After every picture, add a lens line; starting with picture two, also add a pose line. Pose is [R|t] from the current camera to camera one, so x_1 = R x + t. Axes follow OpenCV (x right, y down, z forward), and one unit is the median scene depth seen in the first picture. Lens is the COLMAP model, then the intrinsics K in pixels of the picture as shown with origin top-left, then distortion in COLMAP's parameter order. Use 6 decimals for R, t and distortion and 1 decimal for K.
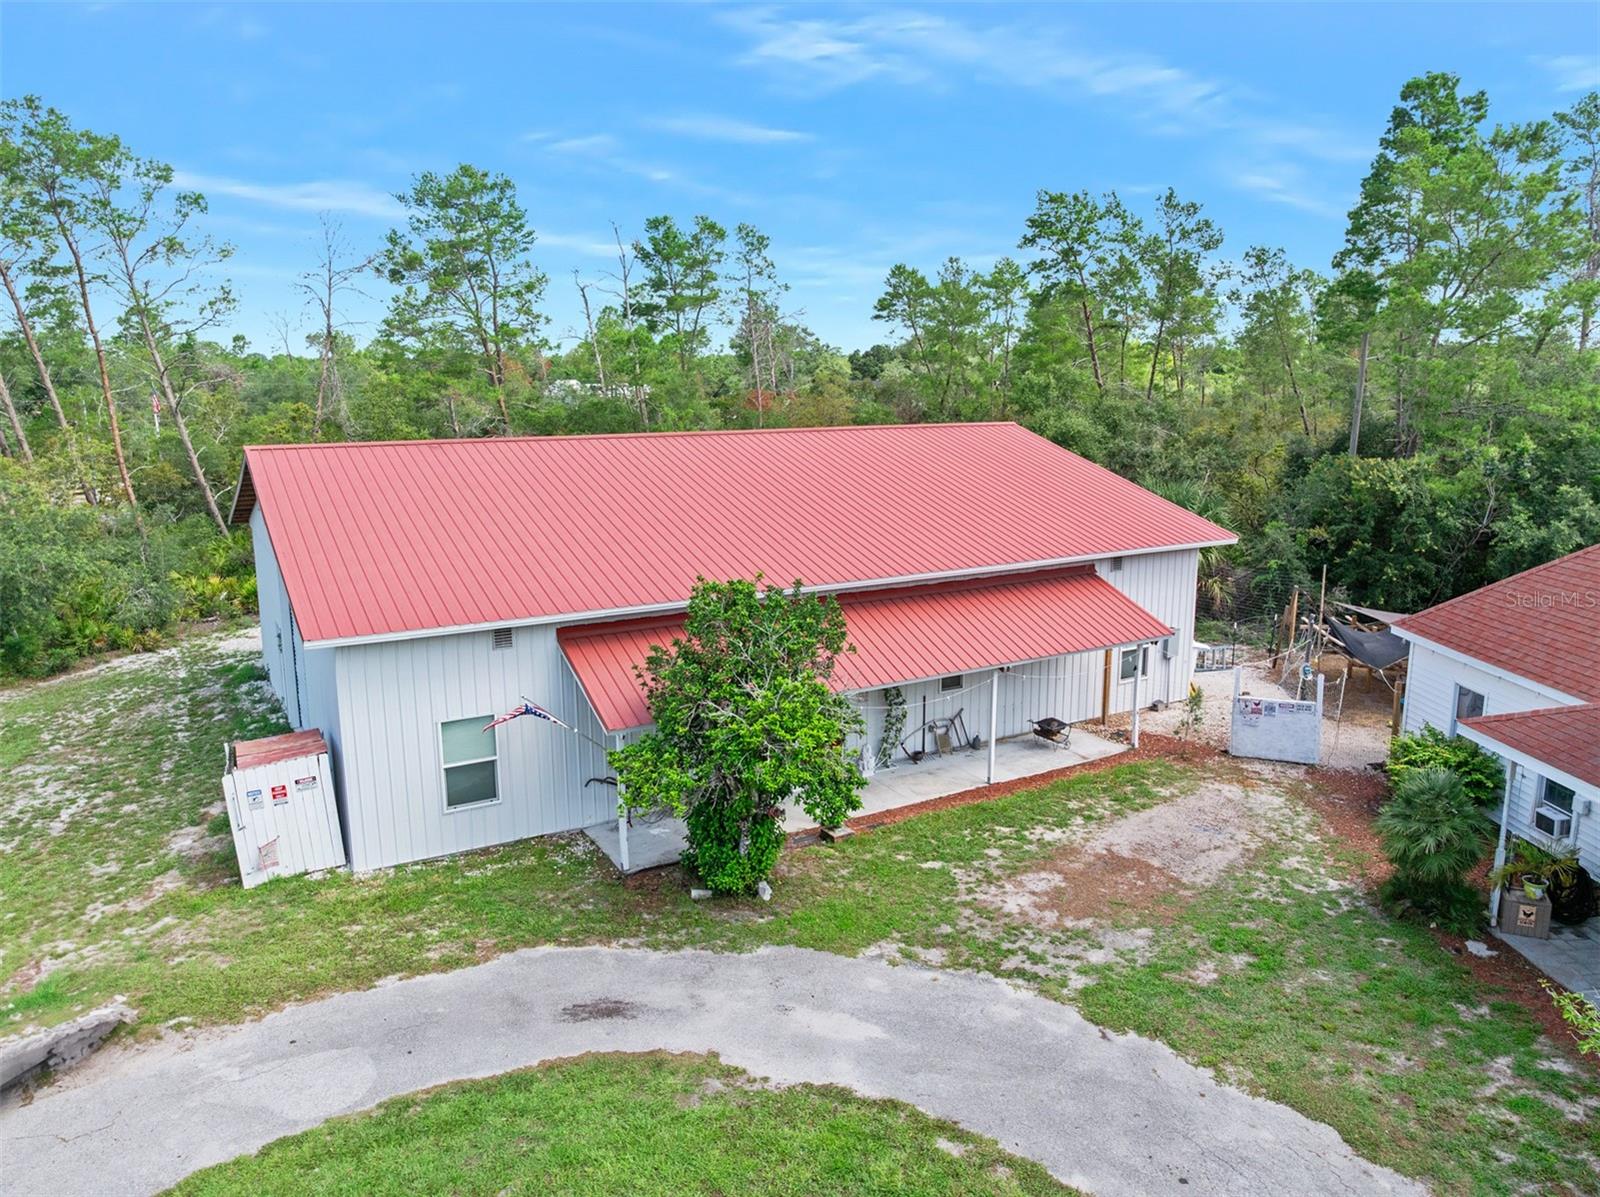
lens RADIAL K [[1129.7, 0, 800.0], [0, 1129.7, 598.5], [0, 0, 1]] dist [-0.037674, 0.000483]
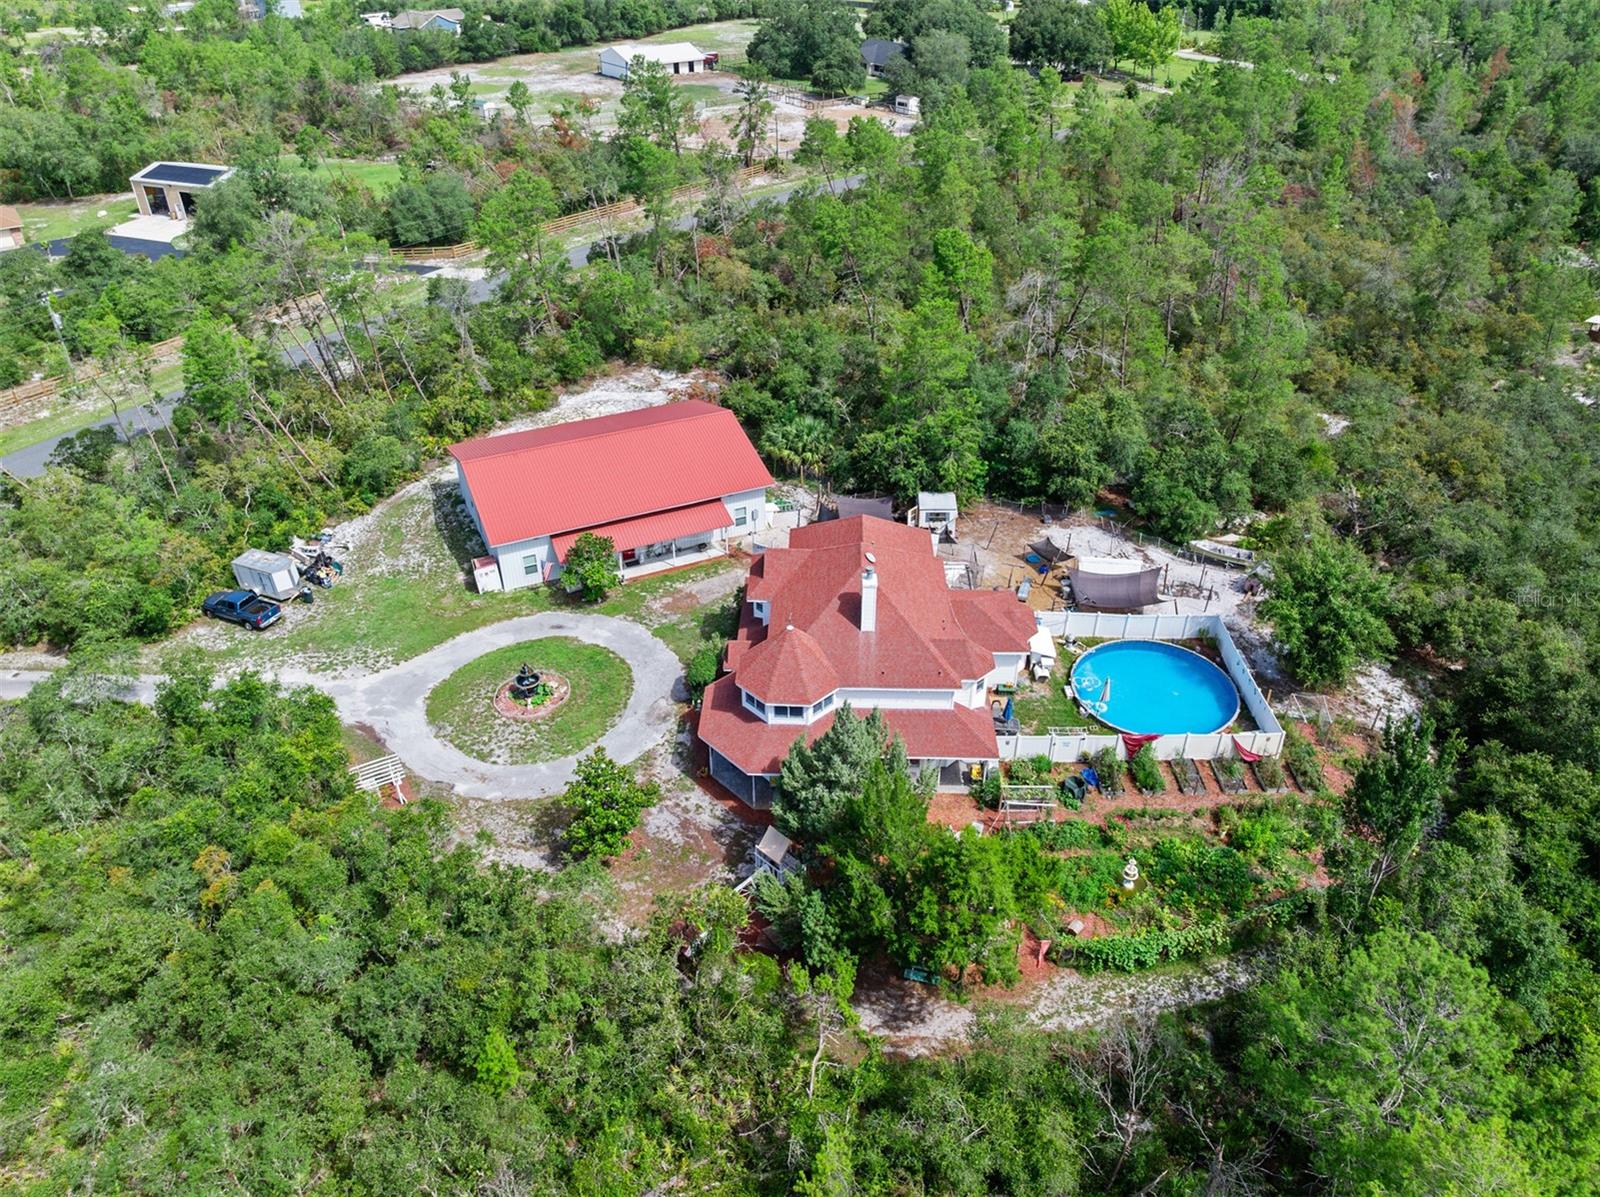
lens RADIAL K [[1129.7, 0, 800.0], [0, 1129.7, 598.5], [0, 0, 1]] dist [-0.037674, 0.000483]
pose [[0.995957, 0.051260, -0.073767, 1.044957], [-0.019363, 0.924401, 0.380930, -1.394398], [0.087716, -0.377961, 0.921657, -2.883525]]
